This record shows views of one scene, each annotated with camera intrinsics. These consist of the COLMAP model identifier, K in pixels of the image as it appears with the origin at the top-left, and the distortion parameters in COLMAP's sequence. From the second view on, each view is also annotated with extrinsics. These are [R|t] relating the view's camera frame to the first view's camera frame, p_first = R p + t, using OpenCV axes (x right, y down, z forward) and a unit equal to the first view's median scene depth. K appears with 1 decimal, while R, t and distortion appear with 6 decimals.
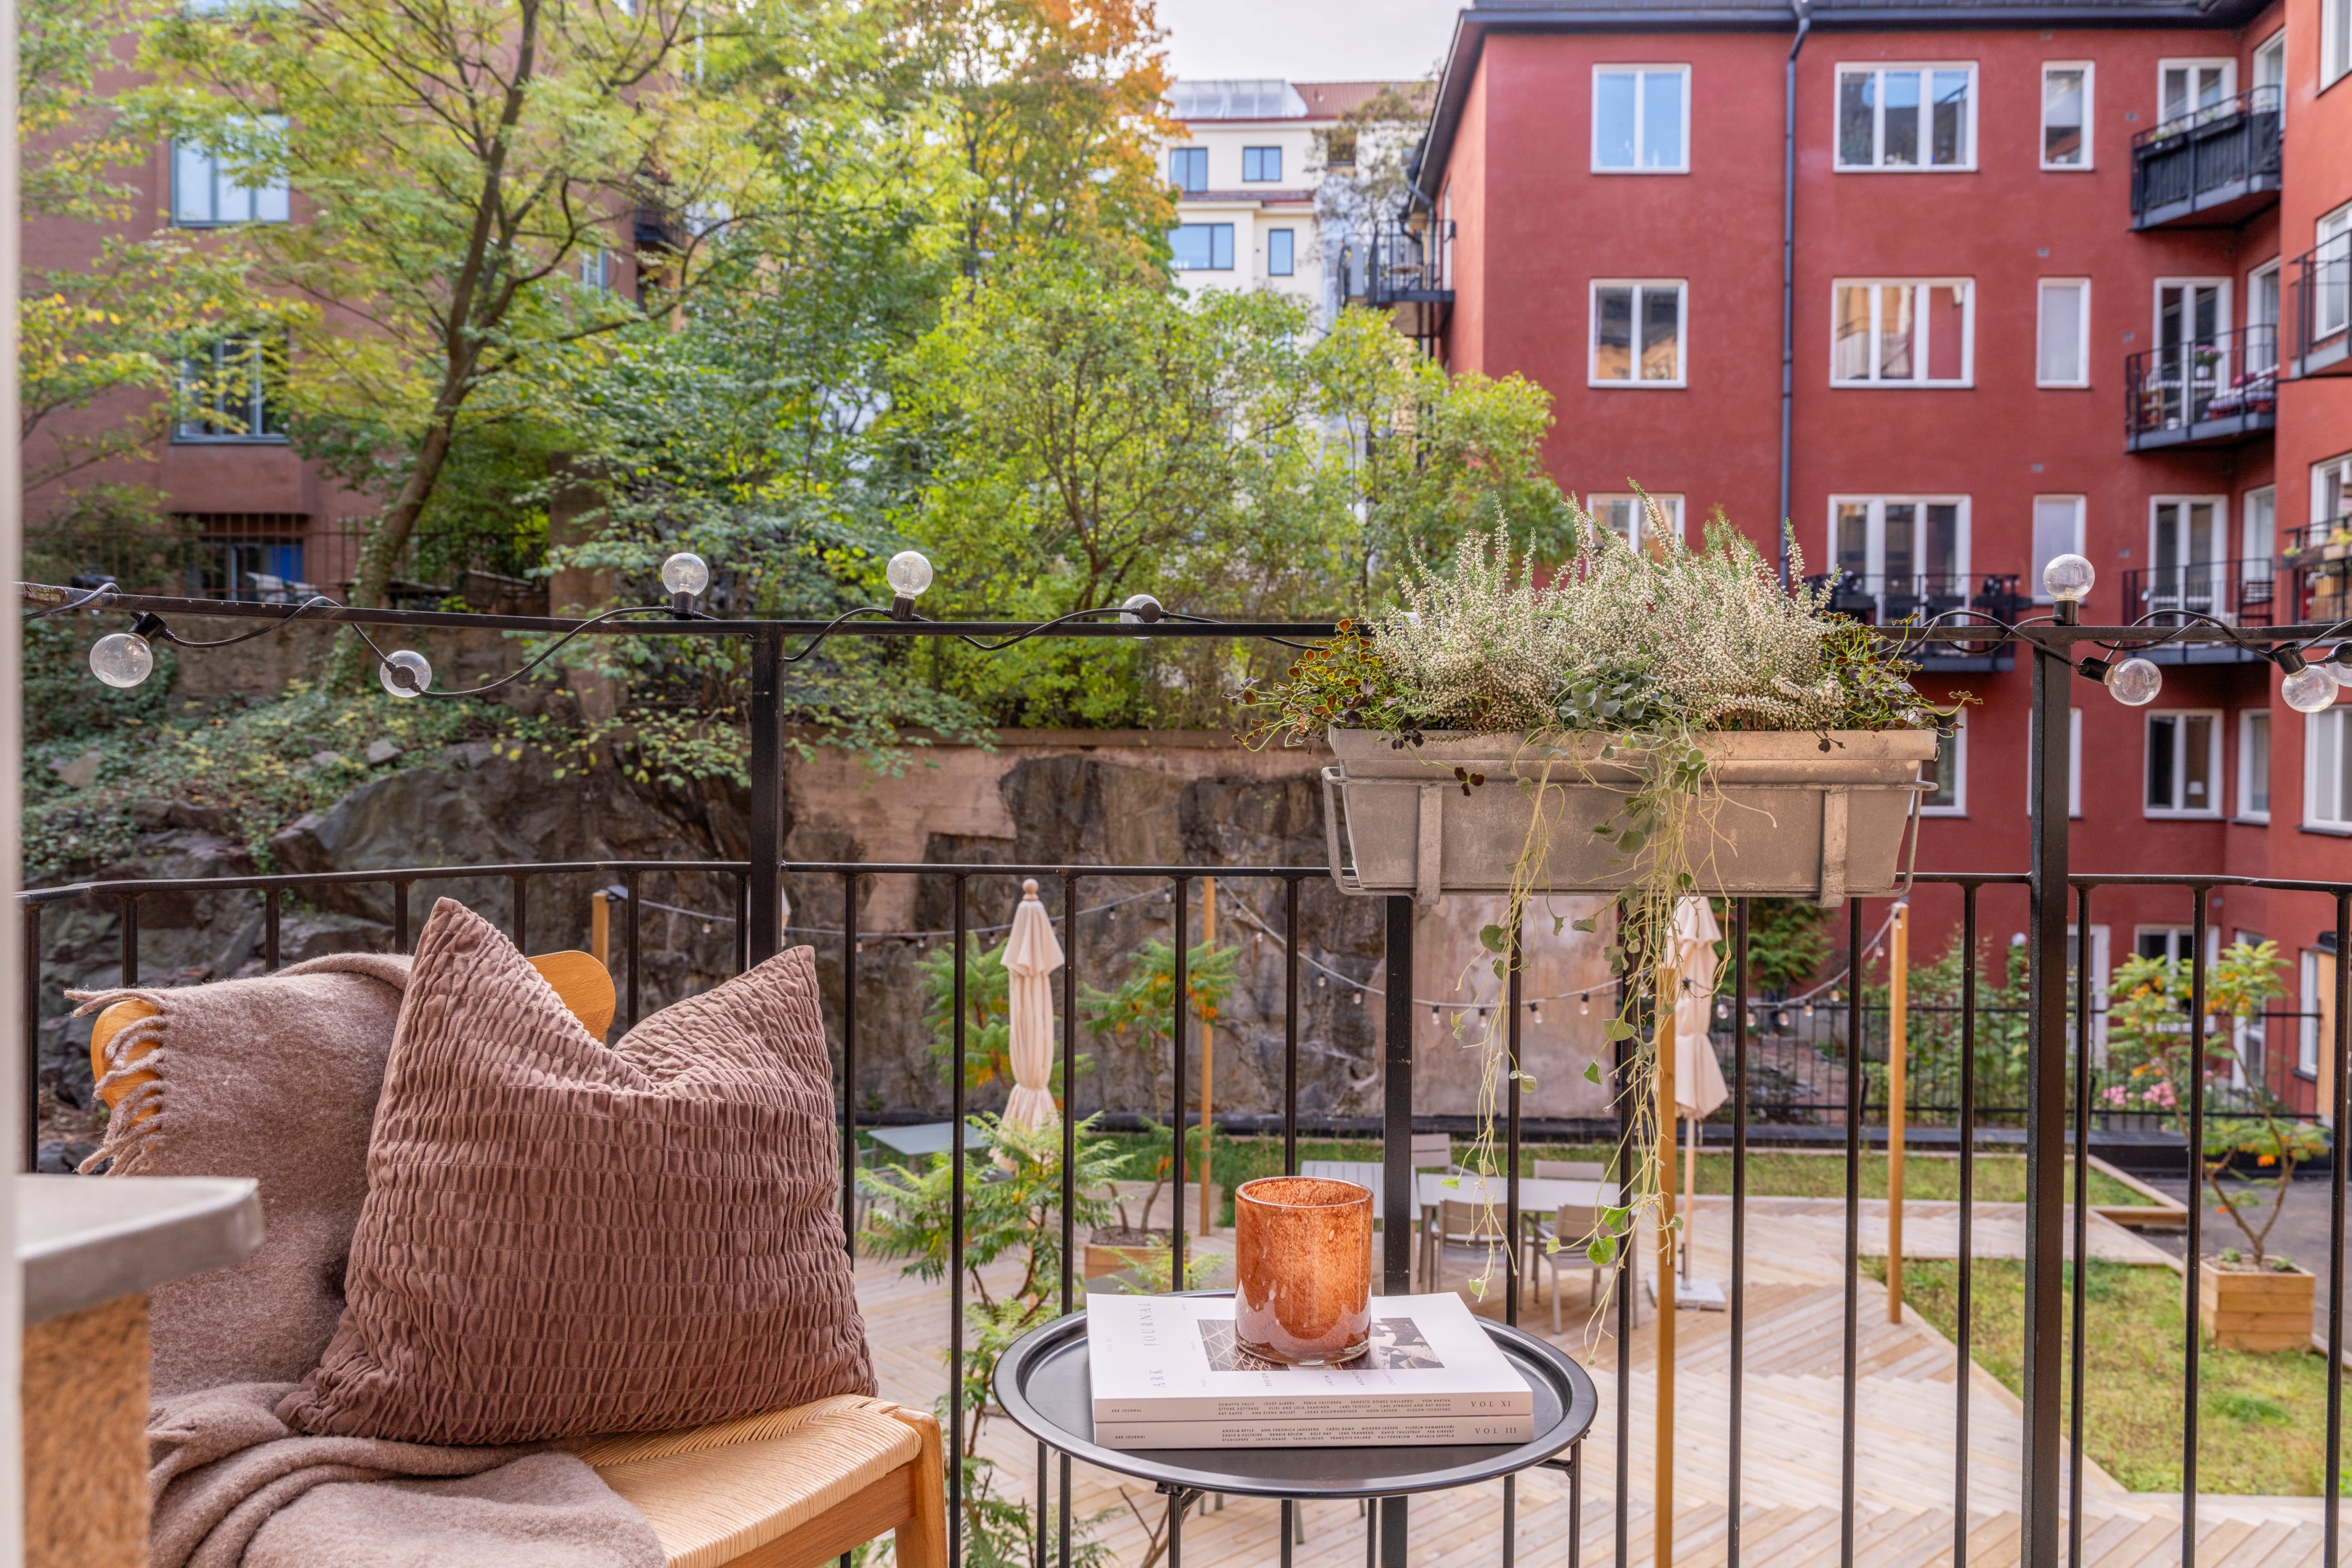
lens RADIAL K [[1835.9, 0, 1173.4], [0, 1835.9, 795.5], [0, 0, 1]] dist [-0.024627, 0.009008]
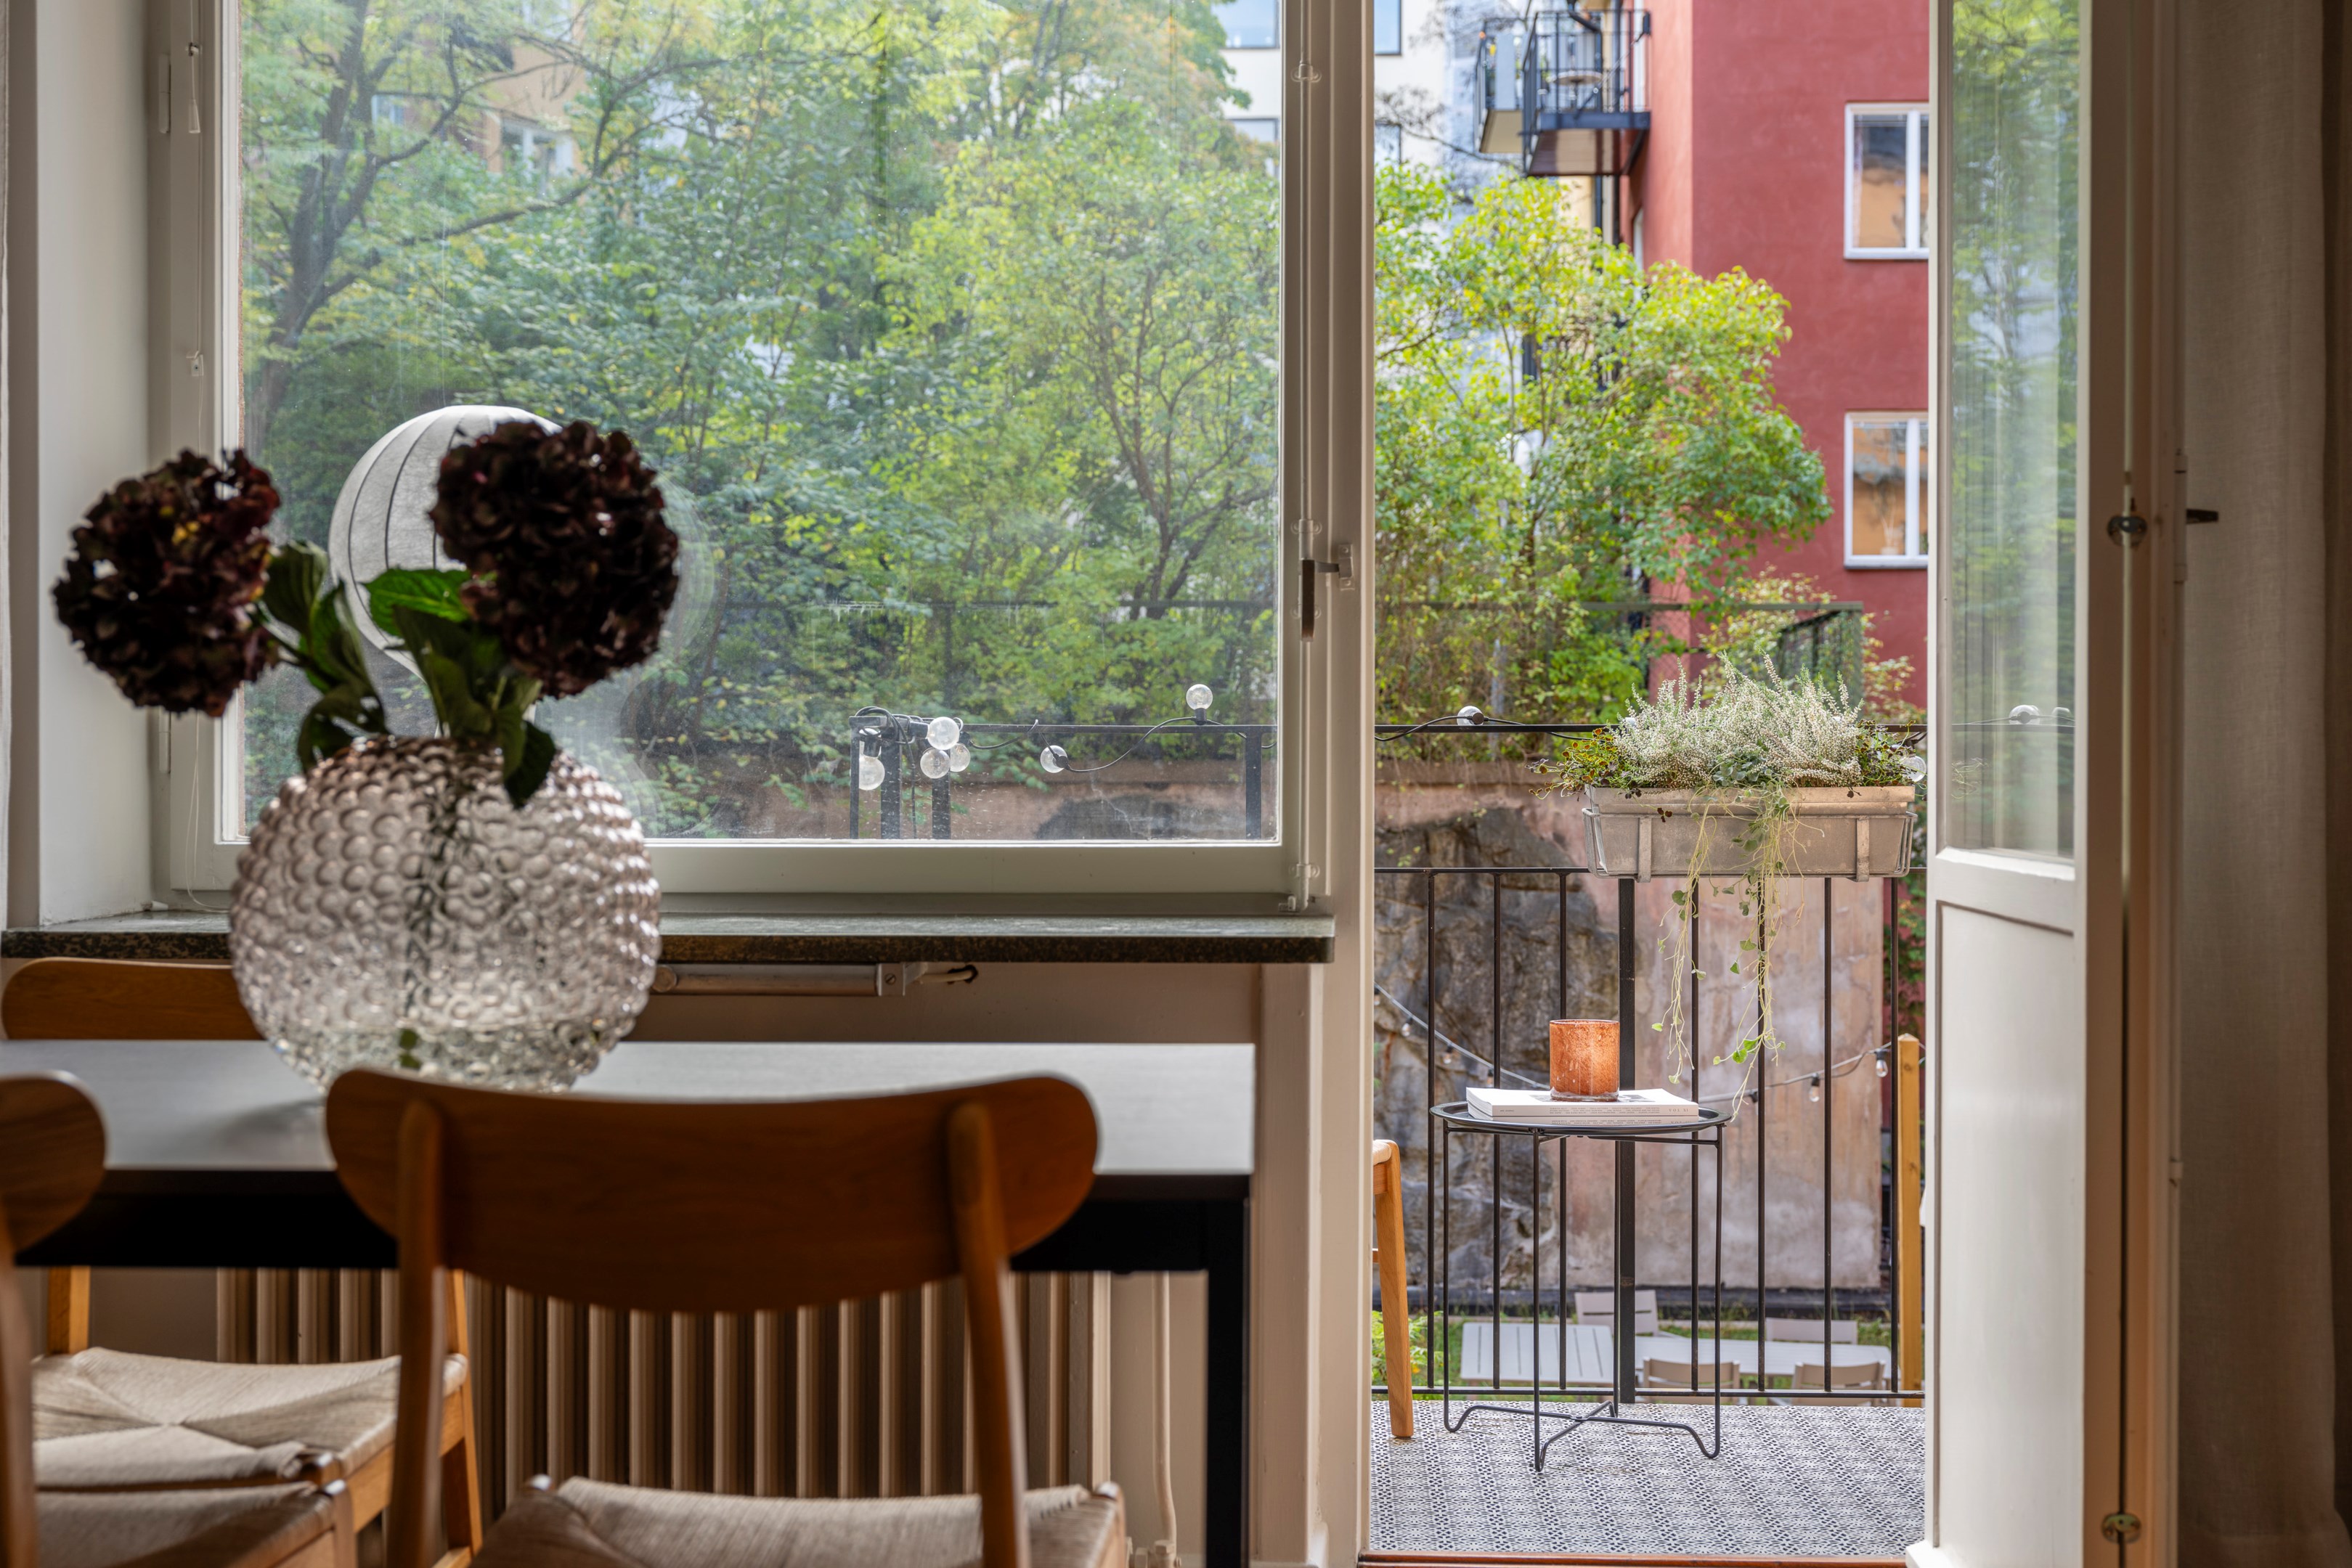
lens RADIAL K [[2856.8, 0, 1174.2], [0, 2856.8, 793.6], [0, 0, 1]] dist [-0.018763, 0.000000]
pose [[0.999860, -0.006720, -0.015307, -0.022394], [0.006389, 0.999747, -0.021579, 0.002268], [0.015448, 0.021478, 0.999650, -0.145553]]
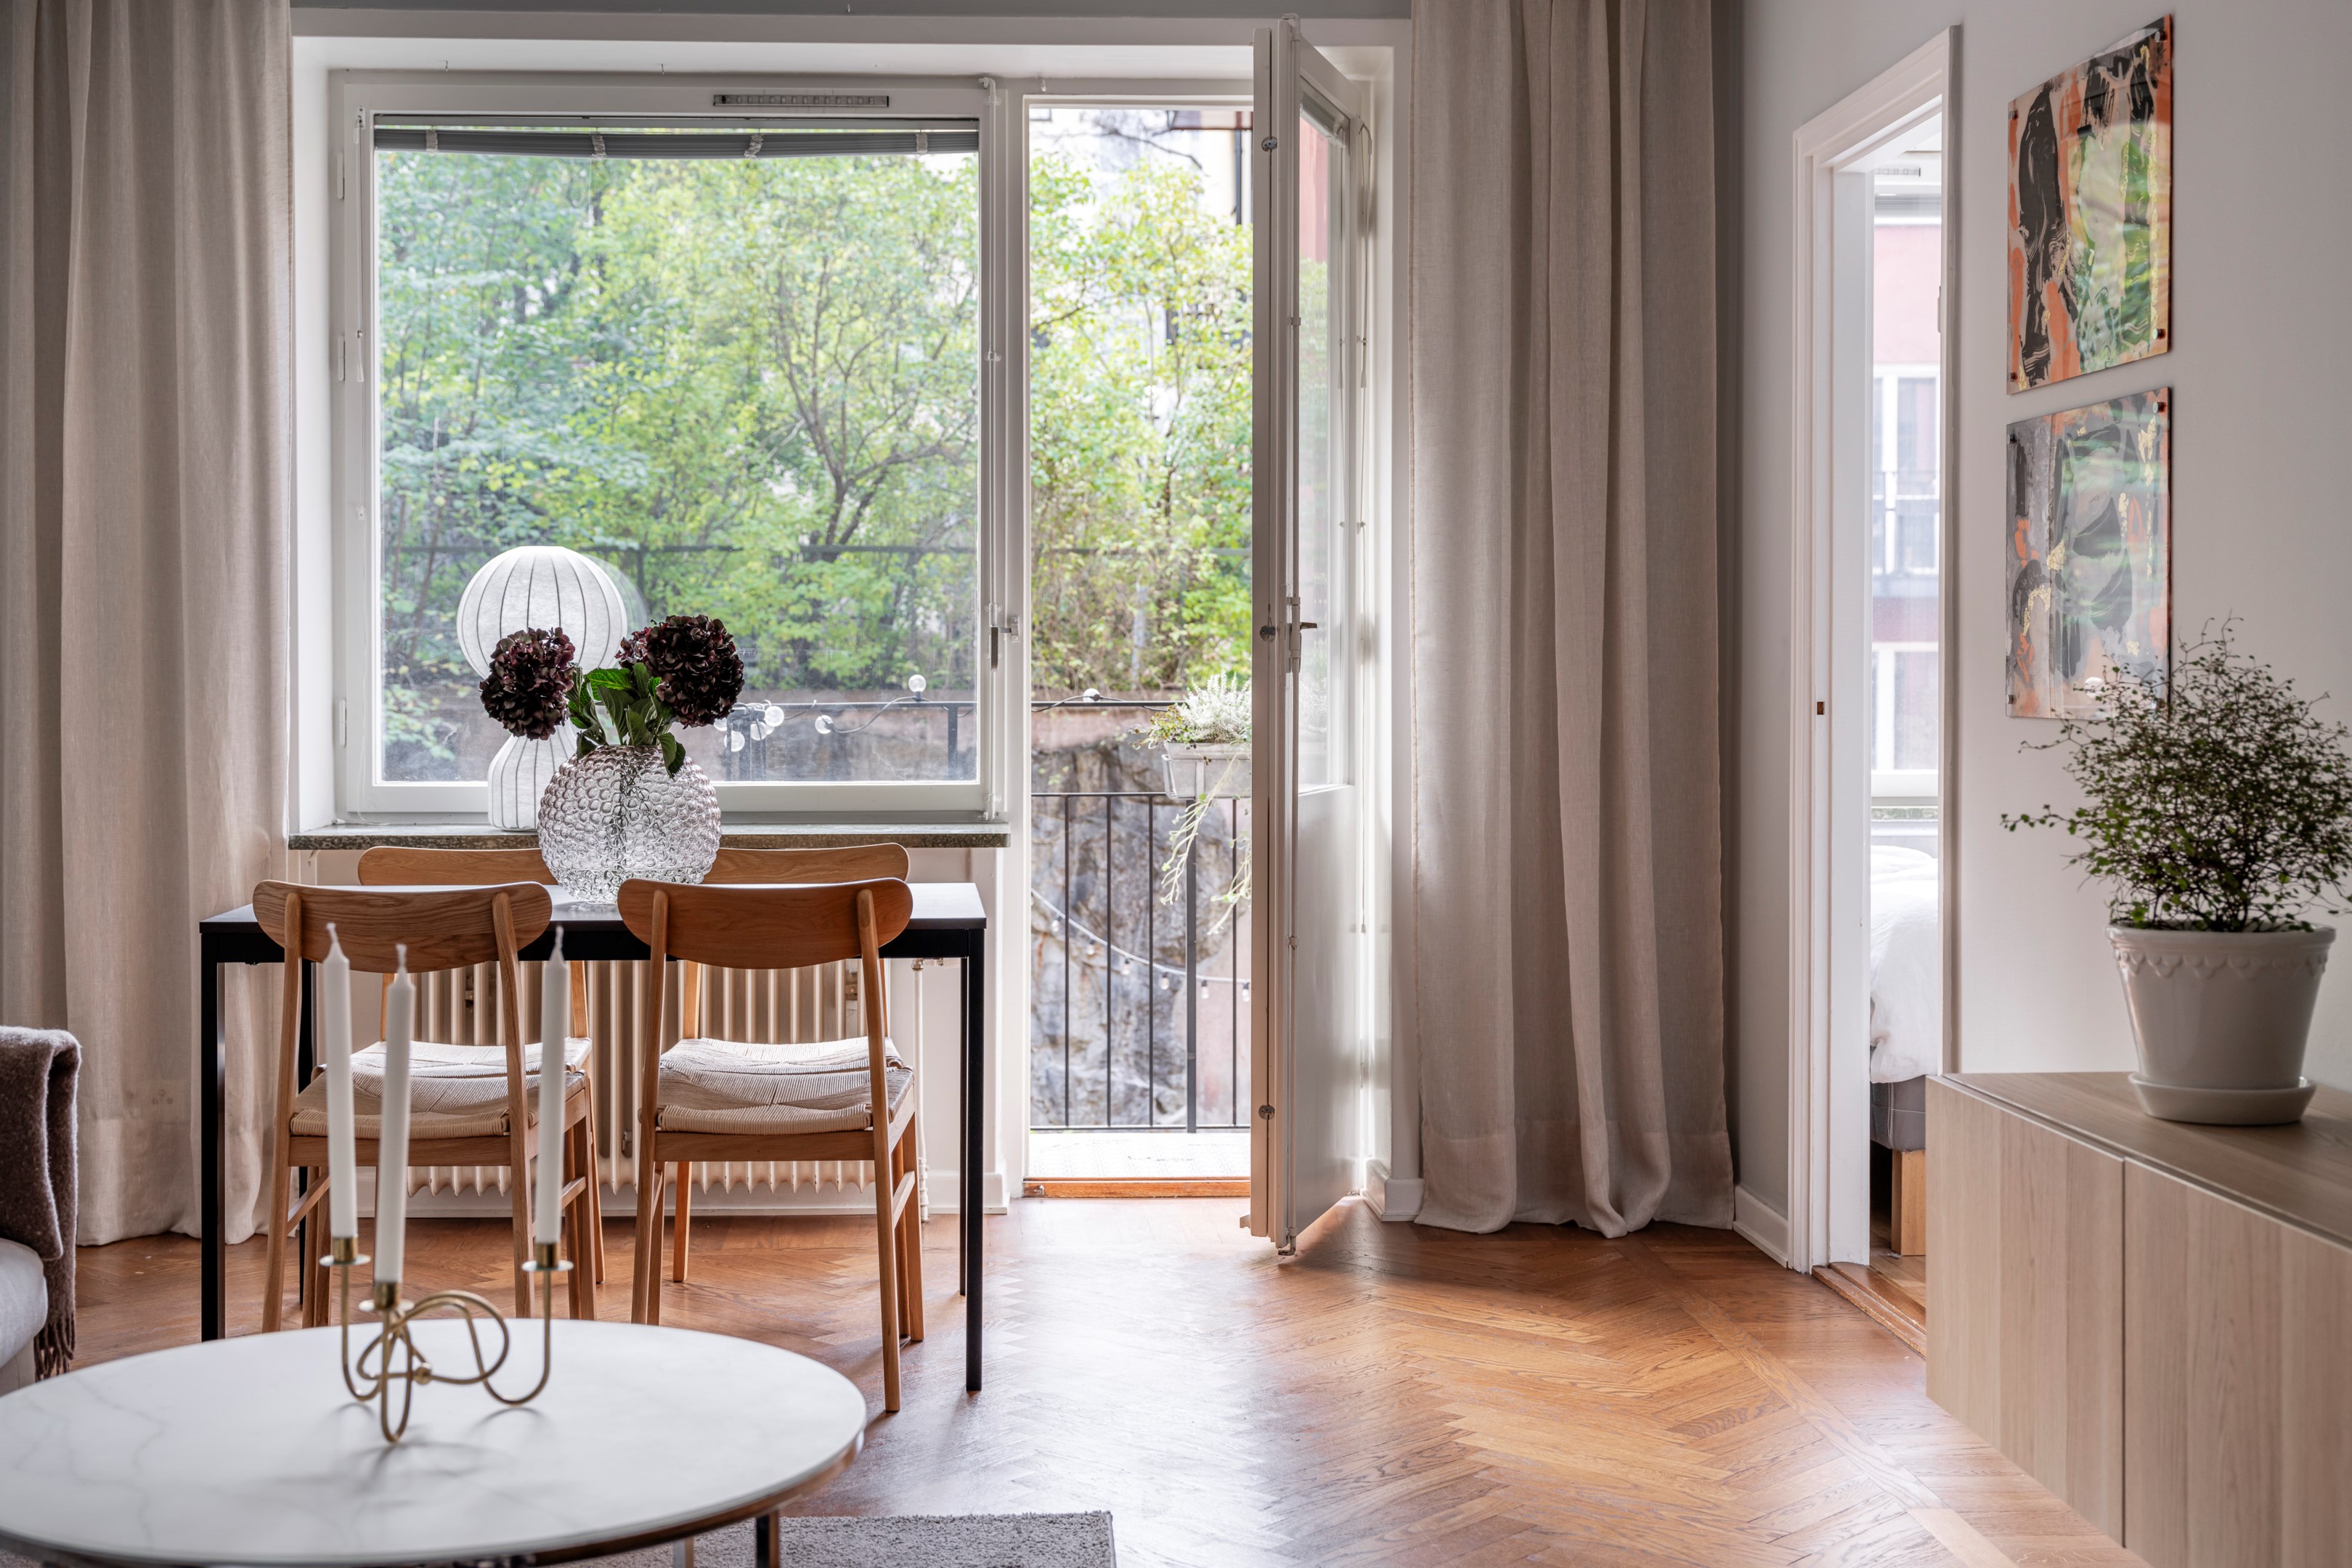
lens RADIAL K [[2826.9, 0, 1175.7], [0, 2826.9, 776.6], [0, 0, 1]] dist [0.013544, 0.000000]
pose [[0.994220, -0.010752, 0.106821, -0.029651], [0.010474, 0.999940, 0.003165, 0.000325], [-0.106849, -0.002028, 0.994273, -0.271305]]
